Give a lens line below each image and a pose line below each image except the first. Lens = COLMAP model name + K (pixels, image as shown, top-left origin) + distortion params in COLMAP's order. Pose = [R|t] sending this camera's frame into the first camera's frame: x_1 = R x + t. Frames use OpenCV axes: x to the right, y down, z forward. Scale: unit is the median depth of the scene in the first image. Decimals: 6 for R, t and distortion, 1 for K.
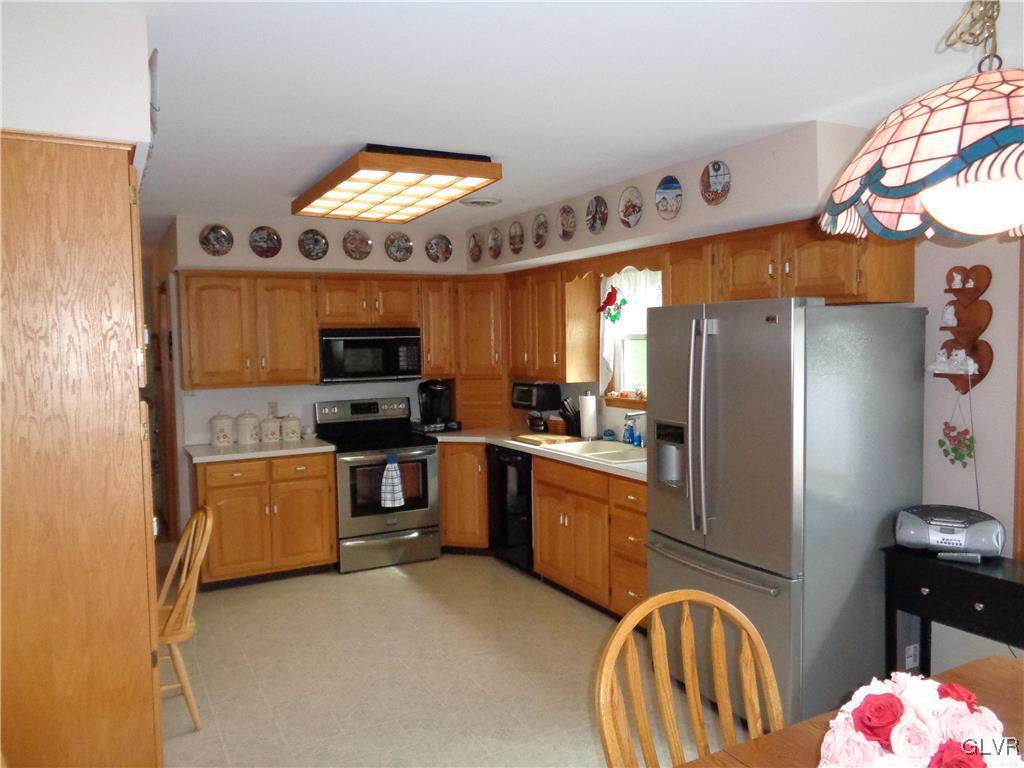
lens RADIAL K [[771.5, 0, 509.3], [0, 771.5, 379.7], [0, 0, 1]] dist [-0.001580, 0.007005]
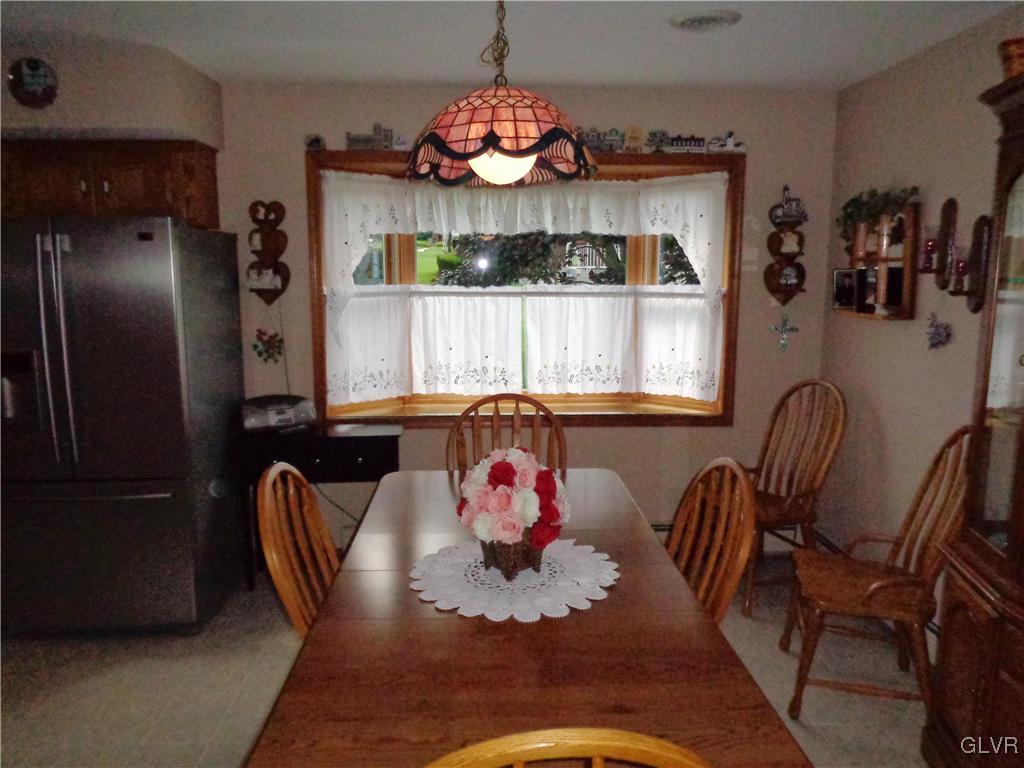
lens RADIAL K [[771.5, 0, 509.4], [0, 771.5, 385.0], [0, 0, 1]] dist [-0.001580, 0.007005]
pose [[0.423867, -0.128407, 0.896576, -0.384114], [0.044467, 0.991656, 0.121002, 0.012730], [-0.904632, -0.011421, 0.426040, 0.112232]]
